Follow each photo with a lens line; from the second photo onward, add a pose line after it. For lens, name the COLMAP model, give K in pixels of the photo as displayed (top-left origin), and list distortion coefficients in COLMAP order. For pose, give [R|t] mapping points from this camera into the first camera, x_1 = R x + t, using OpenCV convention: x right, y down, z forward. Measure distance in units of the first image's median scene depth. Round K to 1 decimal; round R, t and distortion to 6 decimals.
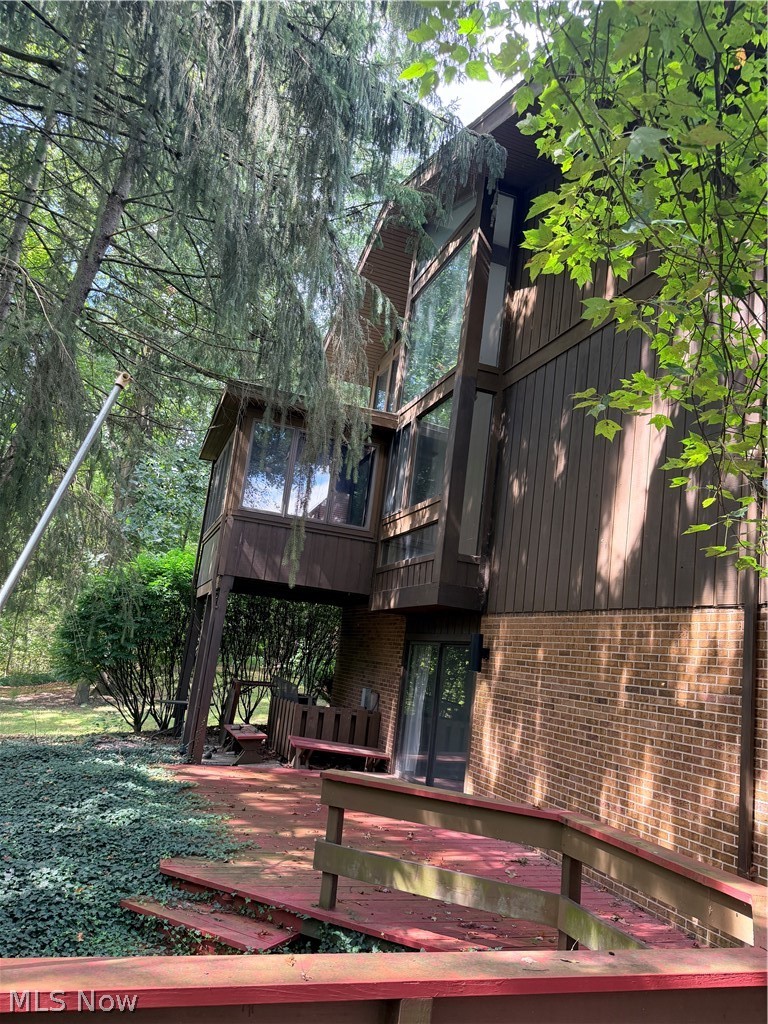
lens RADIAL K [[719.6, 0, 384.6], [0, 719.6, 511.8], [0, 0, 1]] dist [0.115117, -0.162479]
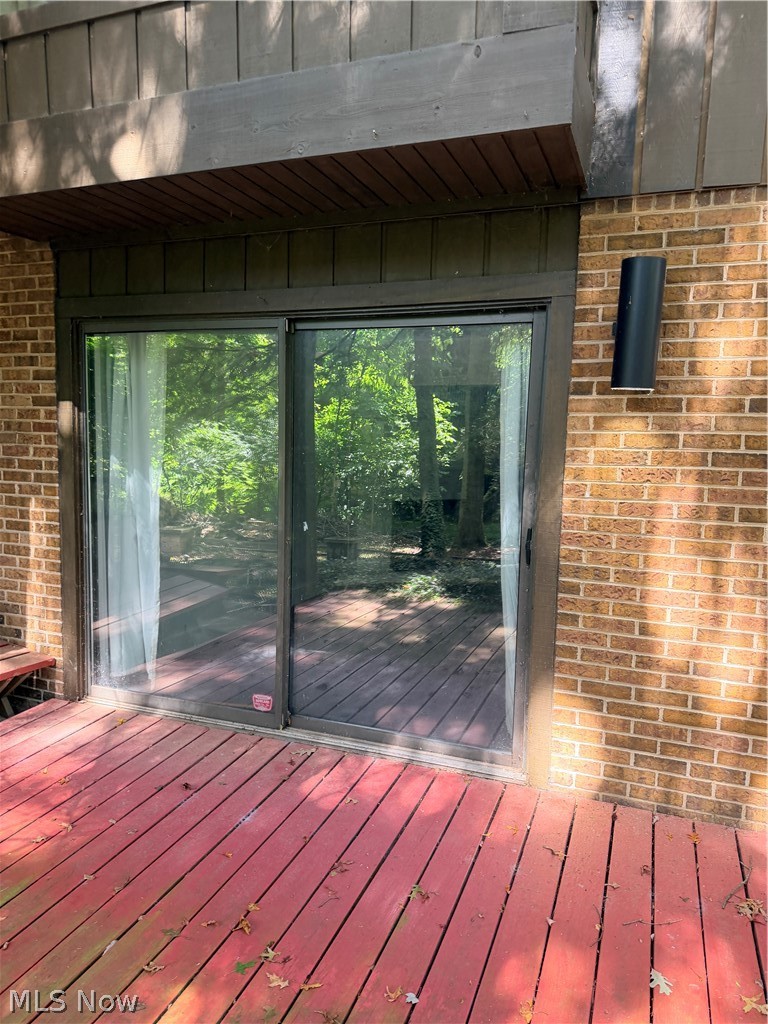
lens RADIAL K [[719.6, 0, 384.6], [0, 719.6, 511.8], [0, 0, 1]] dist [0.115117, -0.162479]
pose [[0.646453, -0.198036, 0.736804, -0.178085], [-0.097654, 0.936306, 0.337336, 0.180033], [-0.756678, -0.290024, 0.585939, 0.906276]]
